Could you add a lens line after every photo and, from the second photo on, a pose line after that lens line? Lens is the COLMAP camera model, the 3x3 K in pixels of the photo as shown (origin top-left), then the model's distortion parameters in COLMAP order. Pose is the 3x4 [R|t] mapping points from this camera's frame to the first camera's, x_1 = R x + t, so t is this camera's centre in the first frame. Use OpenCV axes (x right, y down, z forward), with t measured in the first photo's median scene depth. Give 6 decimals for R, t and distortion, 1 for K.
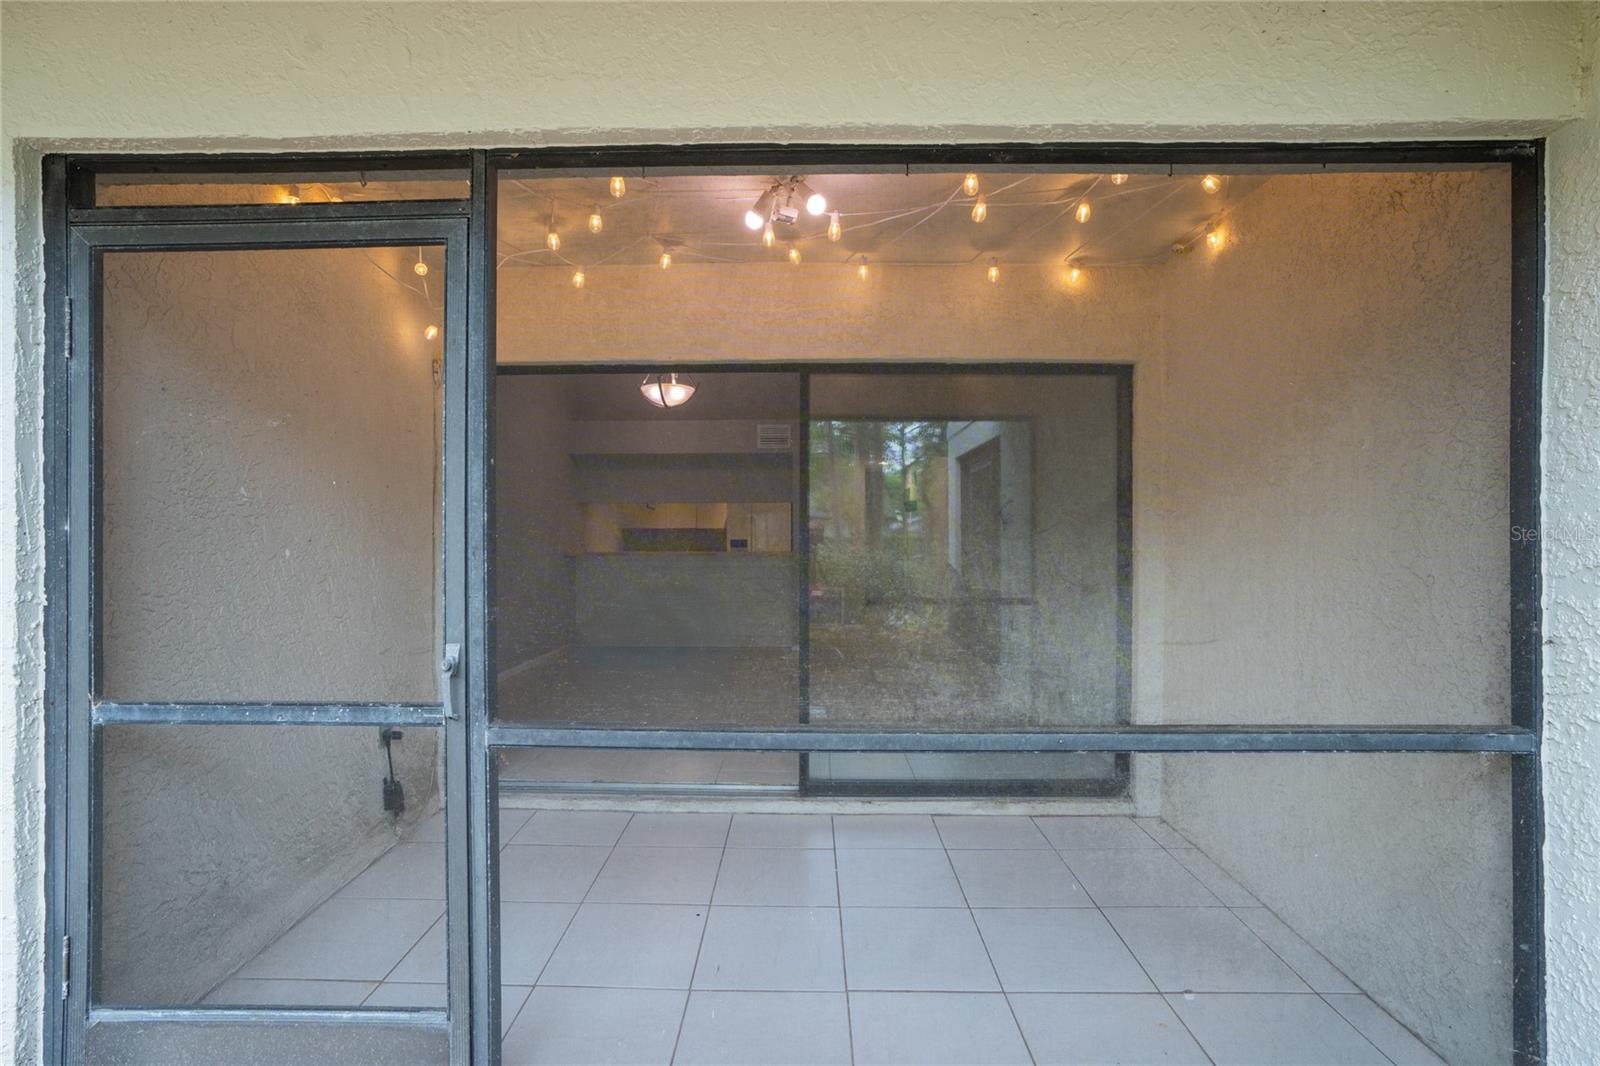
lens RADIAL K [[716.8, 0, 794.3], [0, 716.8, 540.4], [0, 0, 1]] dist [-0.042588, 0.000088]
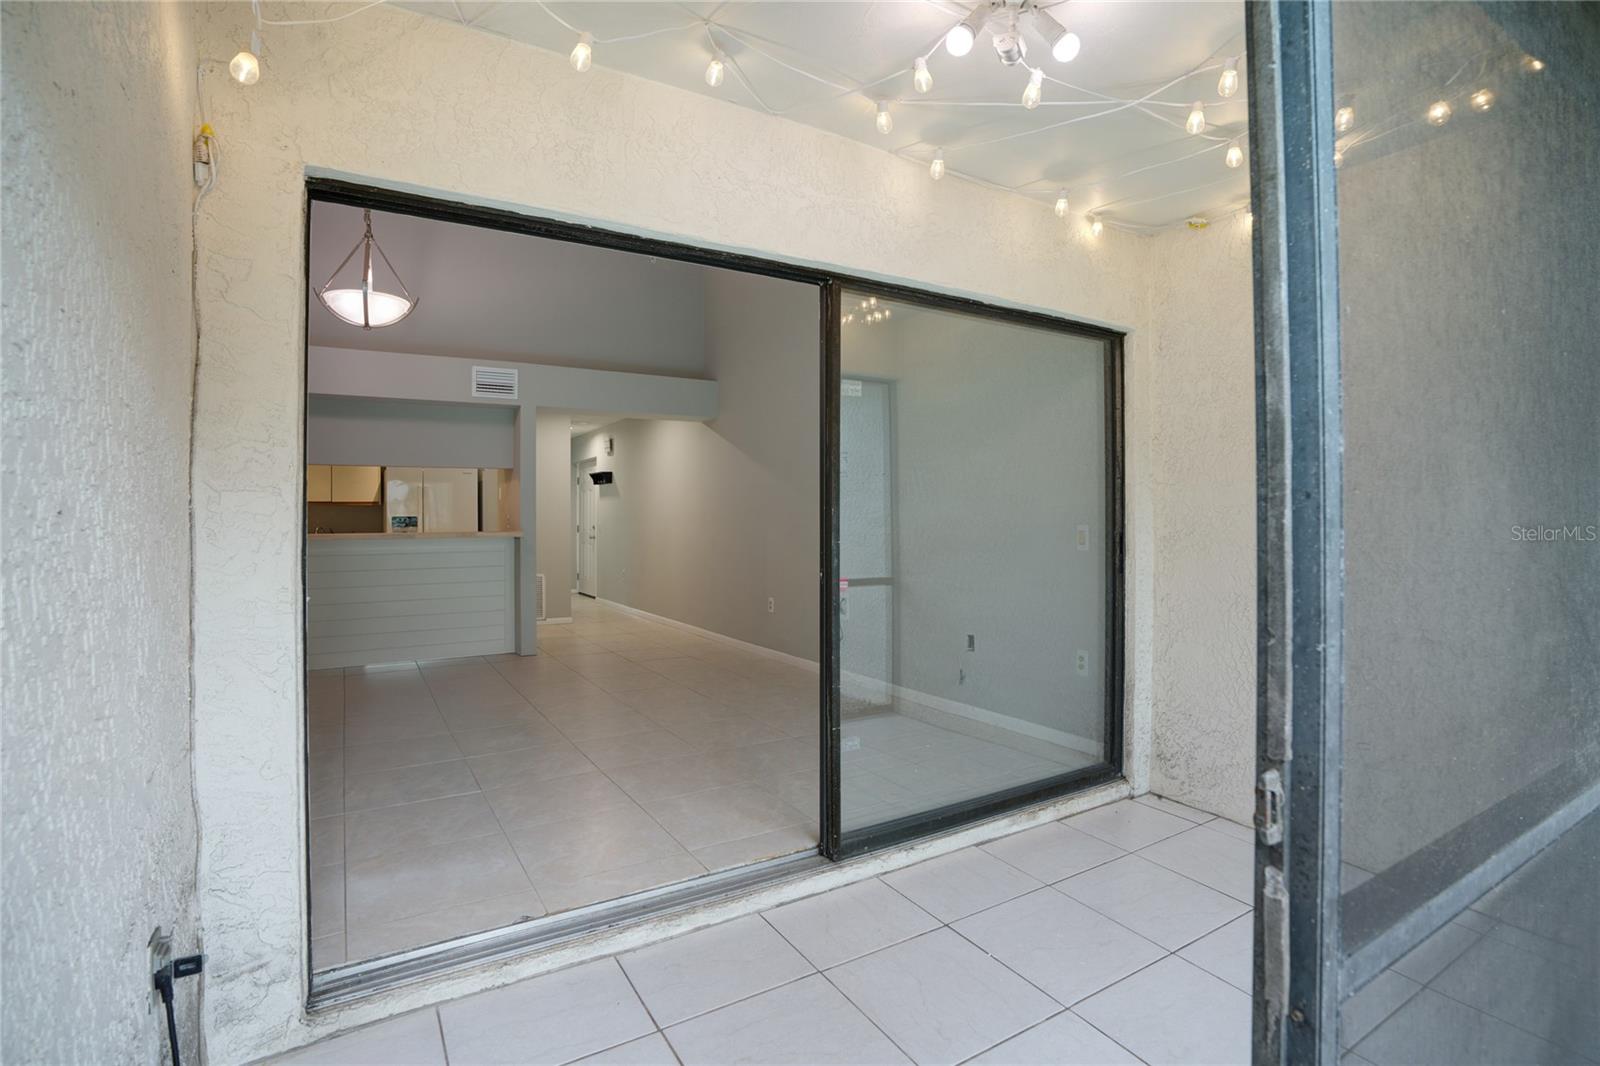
lens RADIAL K [[740.3, 0, 803.4], [0, 740.3, 520.7], [0, 0, 1]] dist [-0.068809, 0.025626]
pose [[0.845823, -0.008466, 0.533396, -0.415365], [0.005638, 0.999960, 0.006931, -0.000236], [-0.533433, -0.002855, 0.845837, 0.376562]]
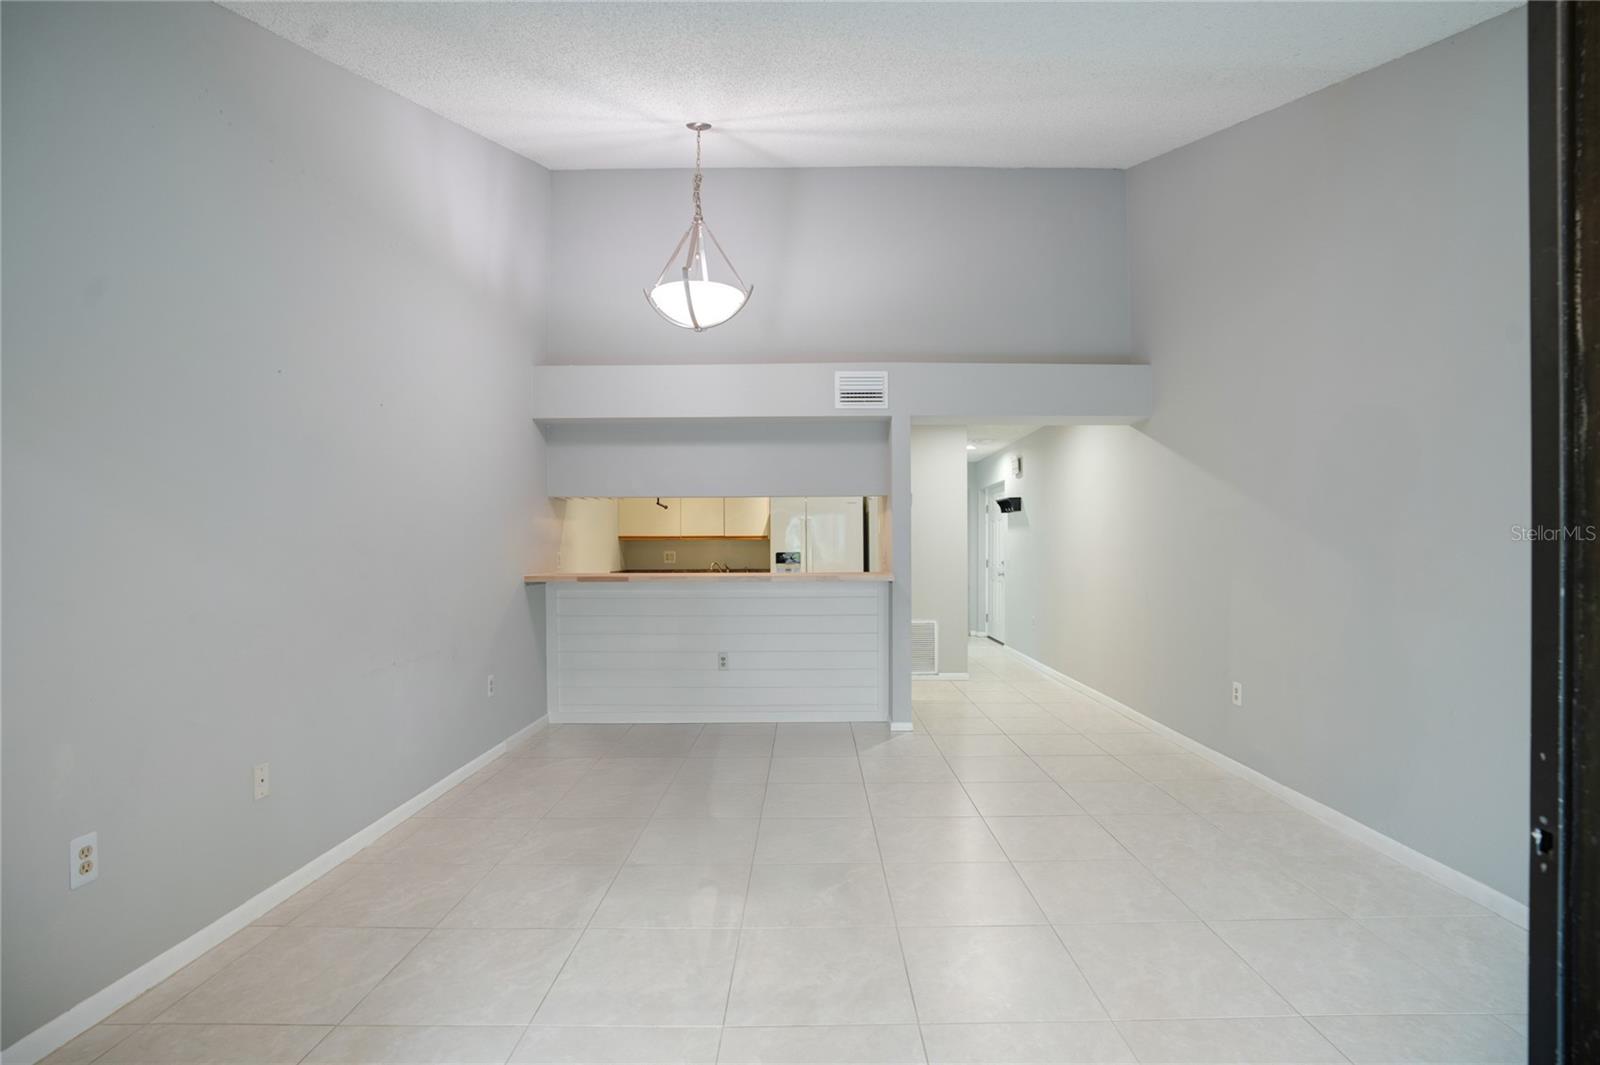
lens RADIAL K [[767.7, 0, 851.0], [0, 767.7, 540.3], [0, 0, 1]] dist [-0.071427, 0.007808]
pose [[0.997988, -0.002111, 0.063369, -0.197654], [0.002517, 0.999977, -0.006334, -0.023743], [-0.063354, 0.006481, 0.997970, 0.814160]]
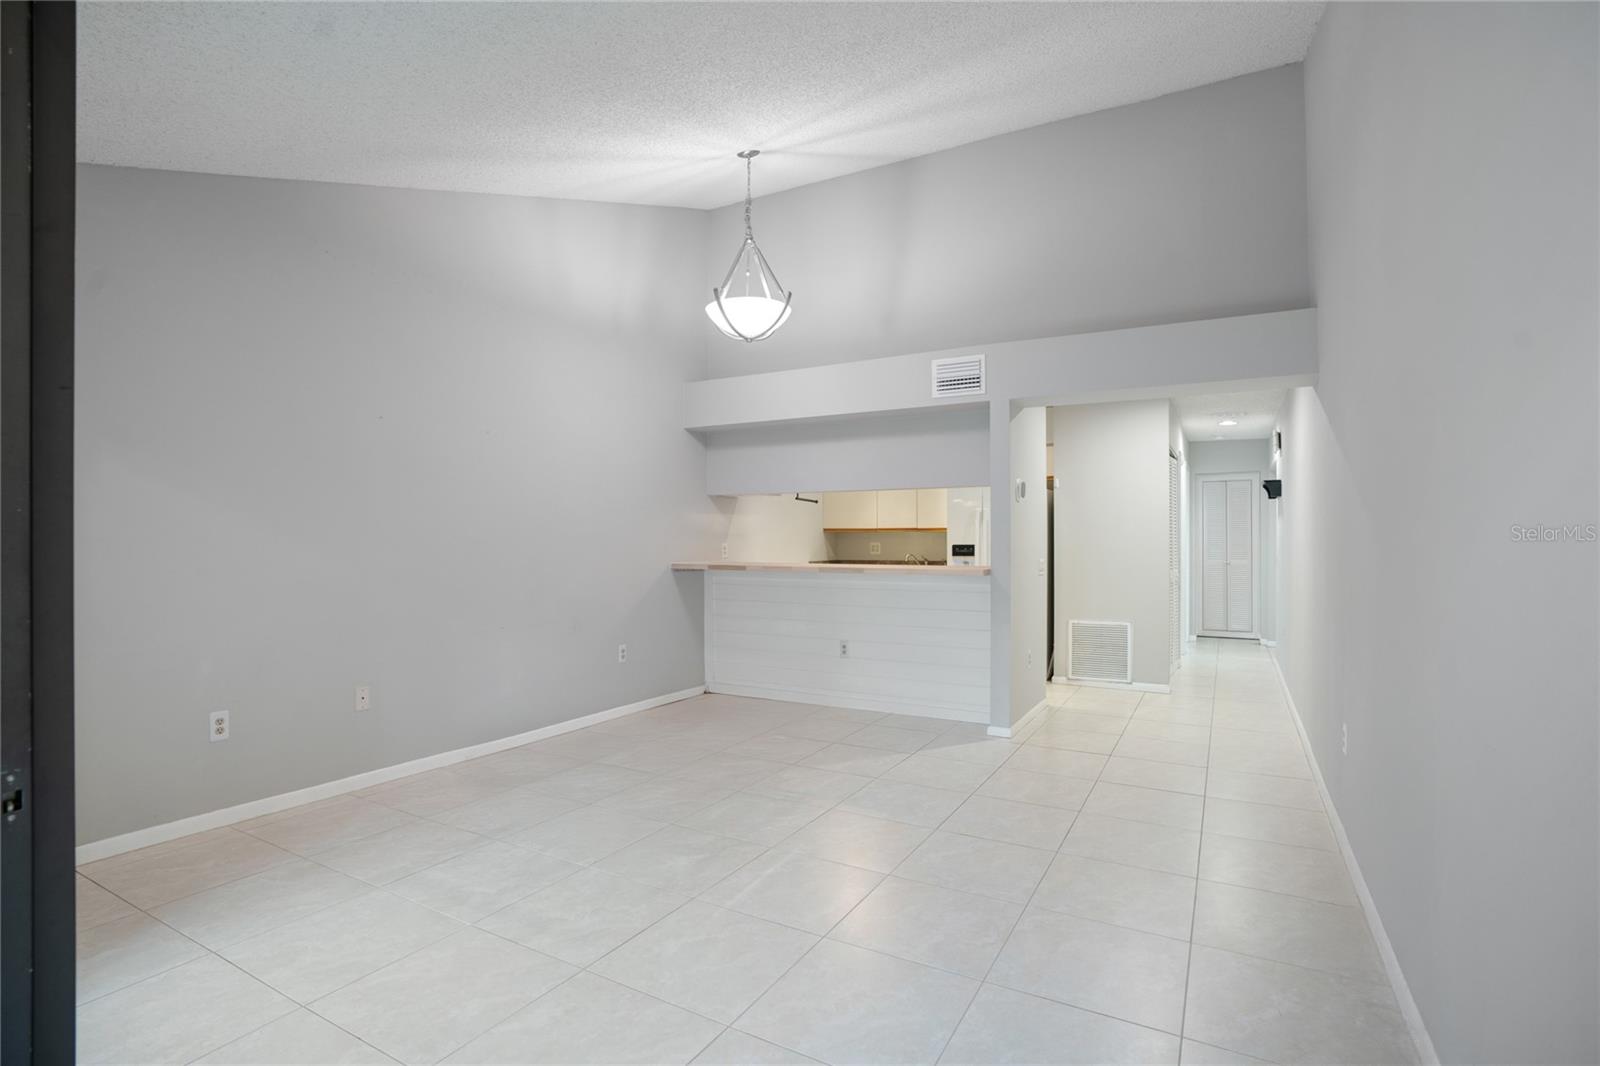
lens RADIAL K [[775.8, 0, 800.0], [0, 775.8, 533.0], [0, 0, 1]] dist [-0.074395, -0.000047]
pose [[0.891795, -0.003174, -0.452429, 0.360258], [0.000879, 0.999986, -0.005283, -0.025668], [0.452439, 0.004314, 0.891785, 0.886882]]
